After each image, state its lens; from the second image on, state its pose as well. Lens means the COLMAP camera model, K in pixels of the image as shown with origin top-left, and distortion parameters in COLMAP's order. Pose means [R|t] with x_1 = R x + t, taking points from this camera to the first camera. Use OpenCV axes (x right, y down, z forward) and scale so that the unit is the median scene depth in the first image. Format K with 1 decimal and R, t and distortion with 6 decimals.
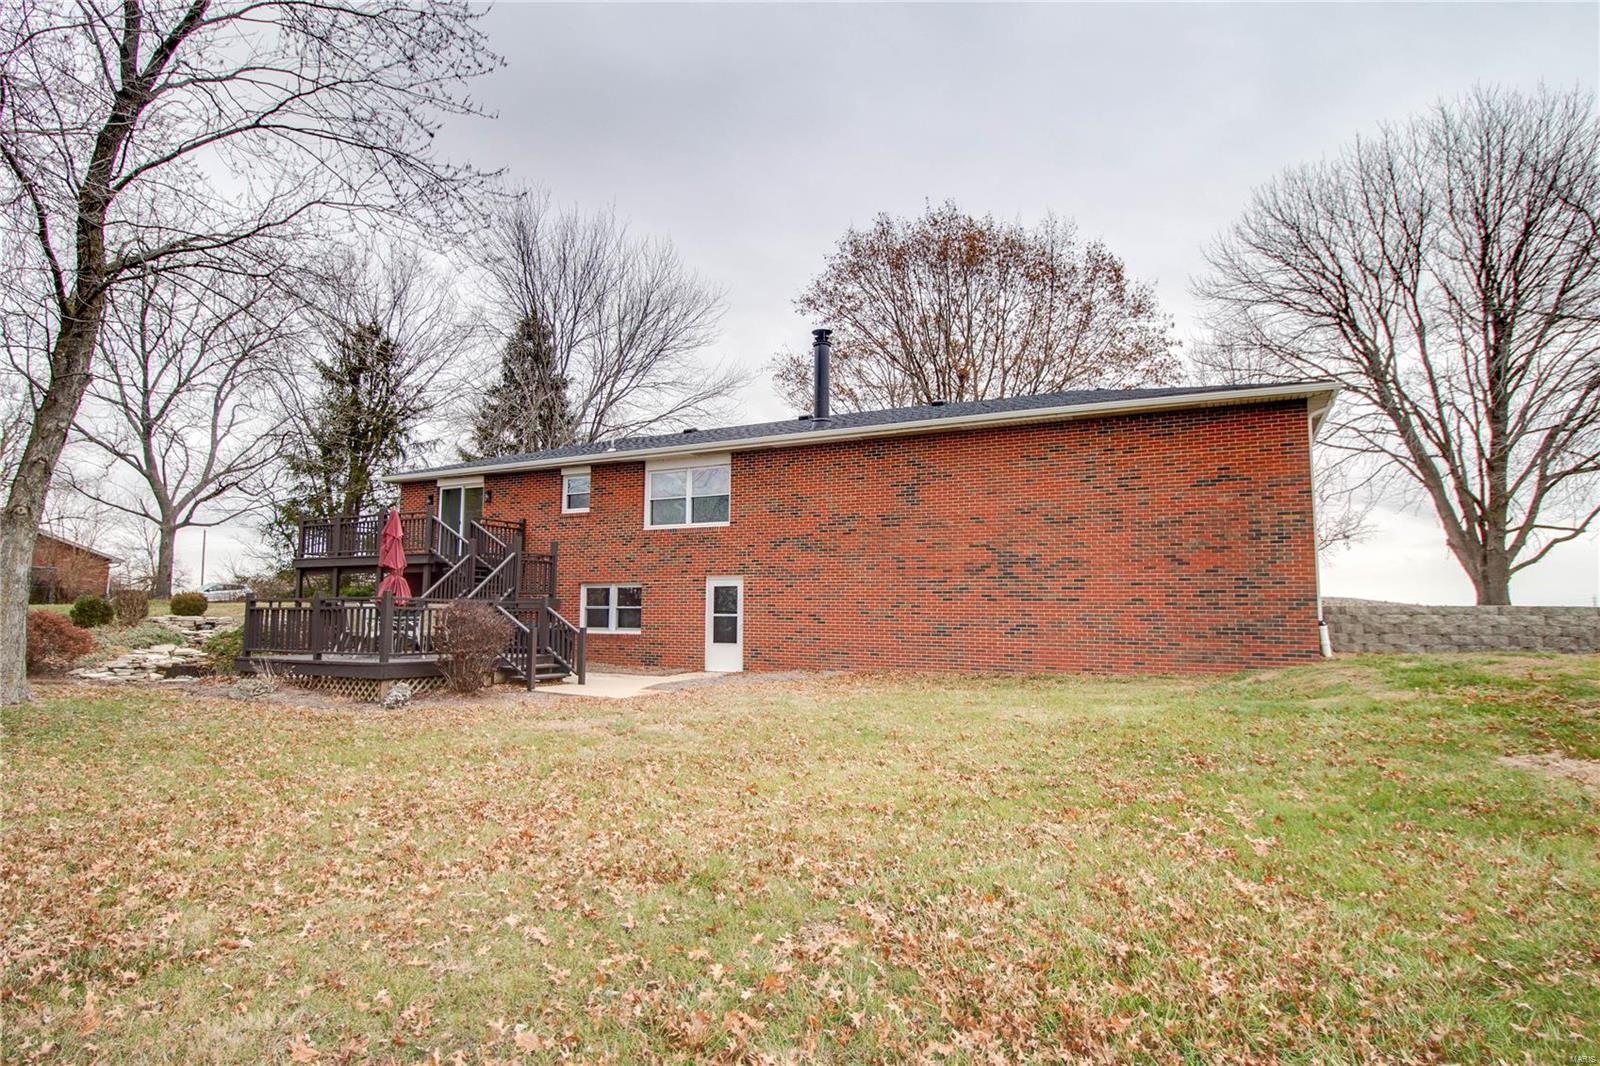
lens RADIAL K [[904.3, 0, 801.6], [0, 904.3, 537.5], [0, 0, 1]] dist [0.013796, -0.024670]
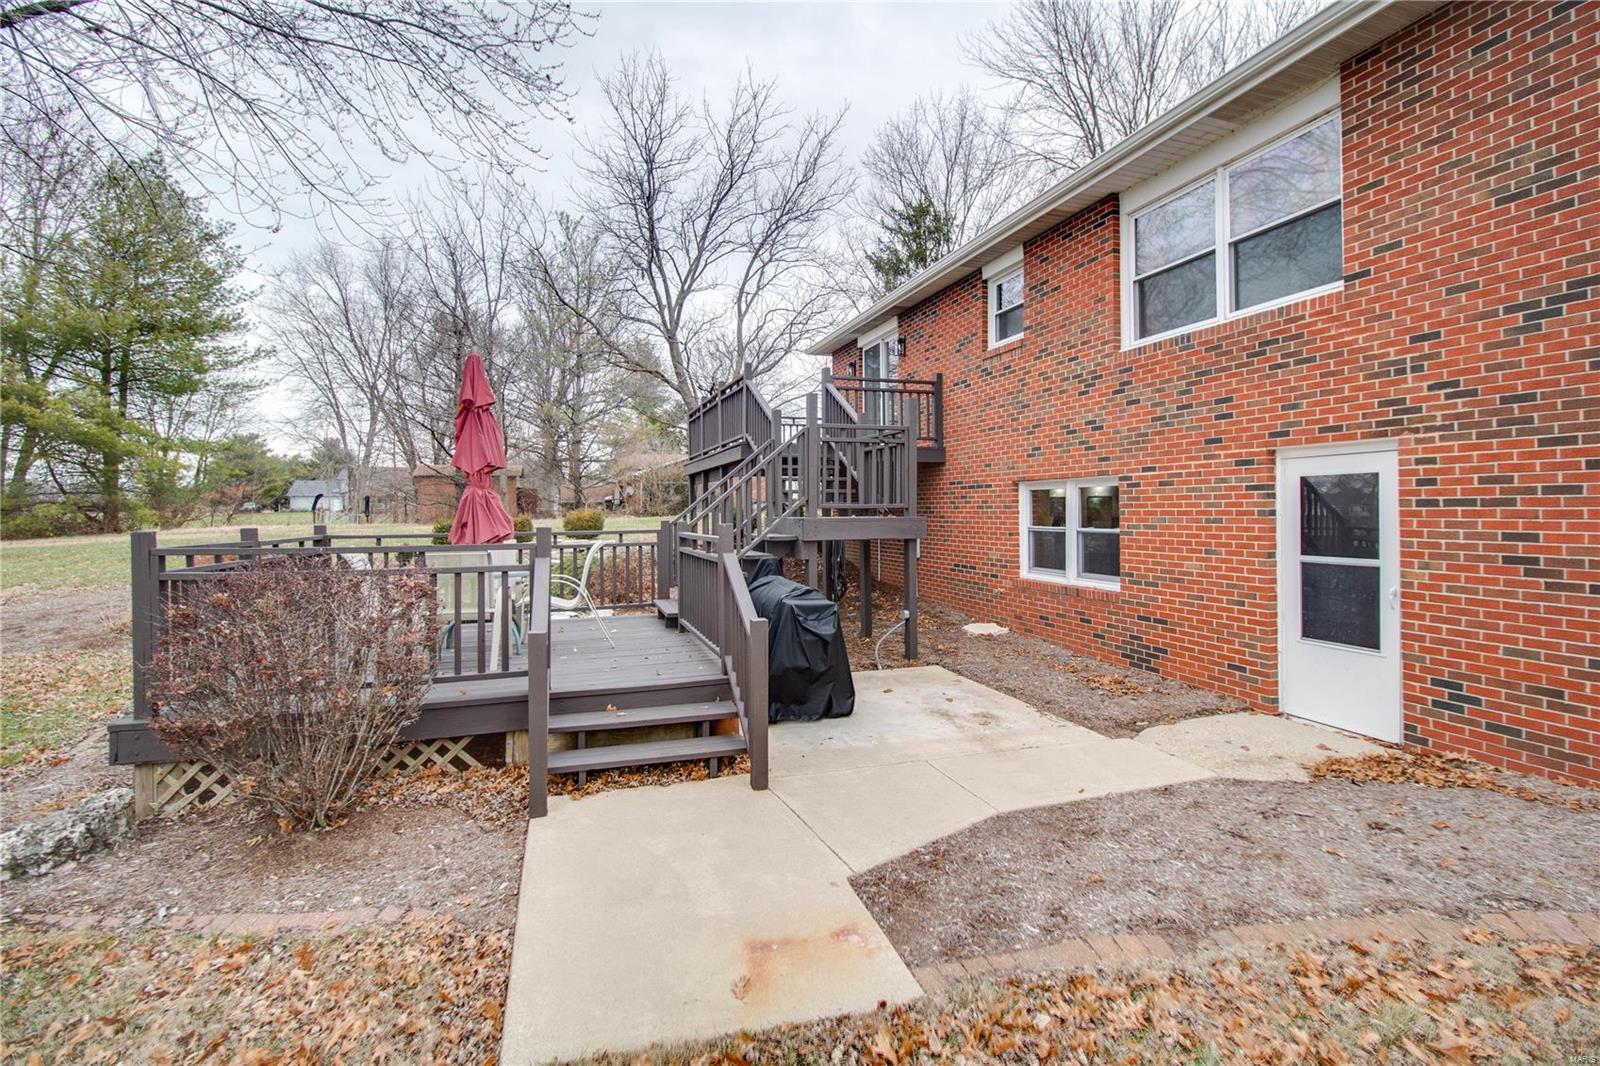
lens RADIAL K [[775.3, 0, 823.3], [0, 775.3, 509.4], [0, 0, 1]] dist [0.001914, -0.014273]
pose [[0.724898, -0.013411, -0.688726, -0.024054], [0.072296, 0.995770, 0.056703, 0.035521], [0.685052, -0.090896, 0.722801, 0.643685]]
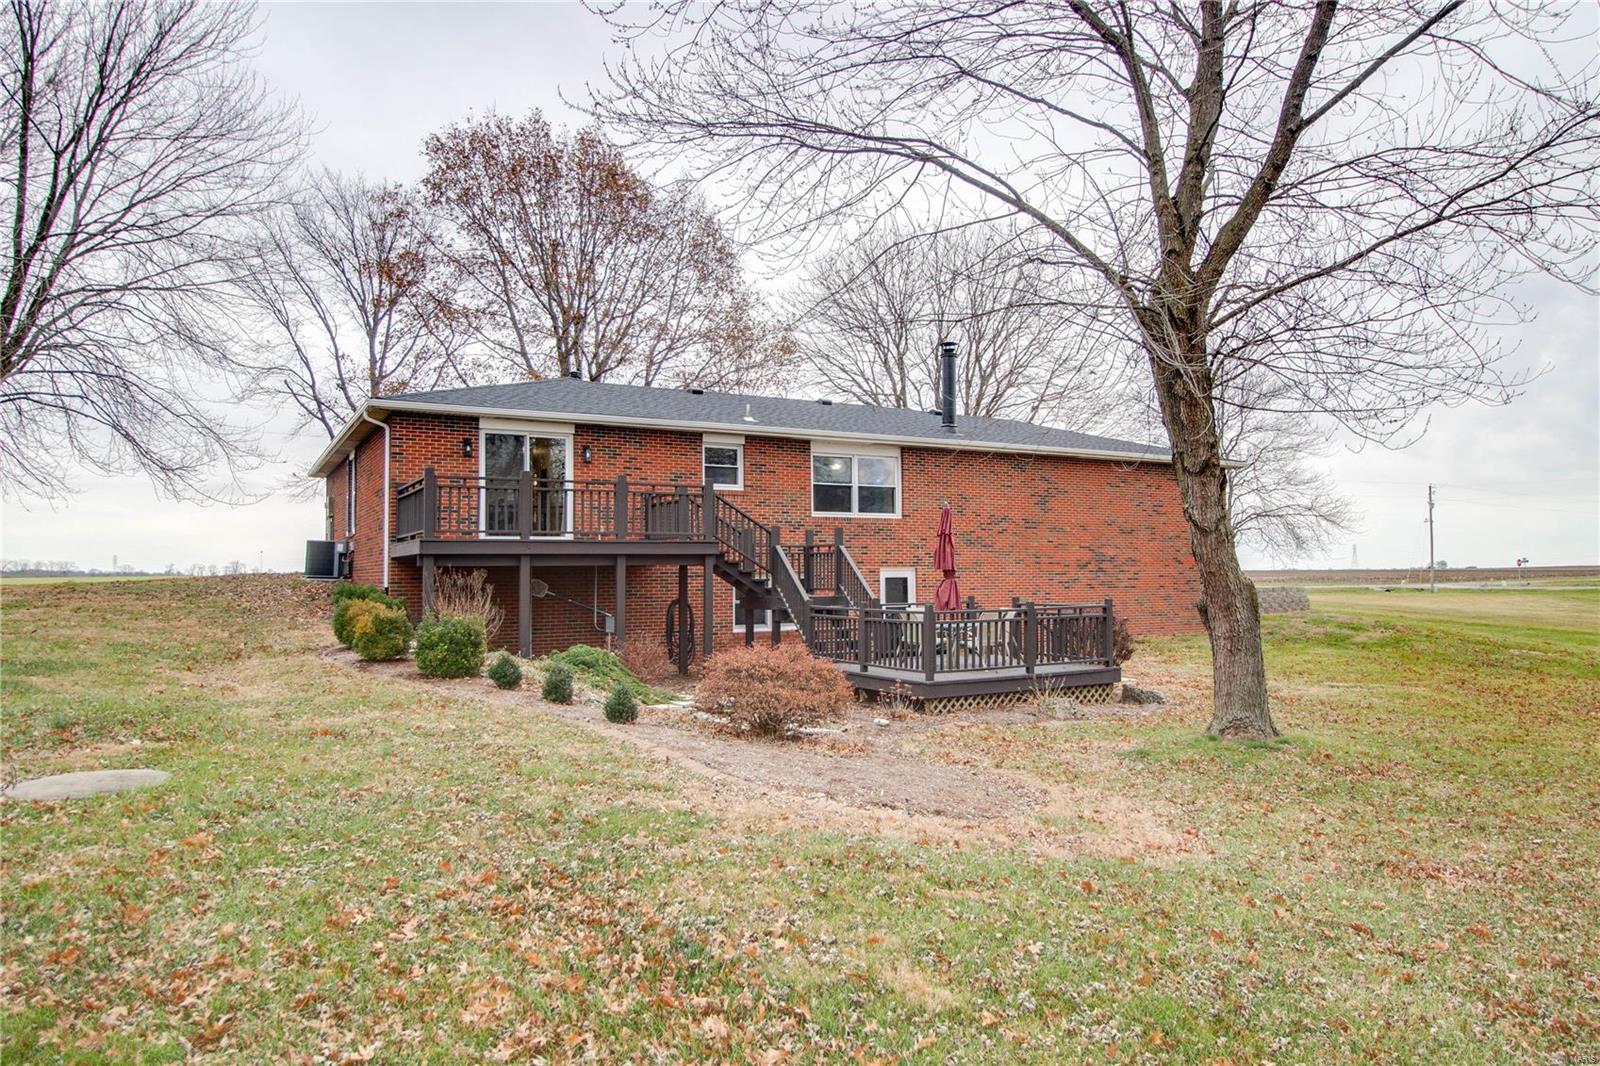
lens RADIAL K [[943.5, 0, 840.0], [0, 943.5, 538.6], [0, 0, 1]] dist [-0.002543, -0.000483]
pose [[0.547440, 0.018486, 0.836641, -0.985757], [-0.064228, 0.997735, 0.019981, -0.007006], [-0.834377, -0.064675, 0.547387, 0.457359]]
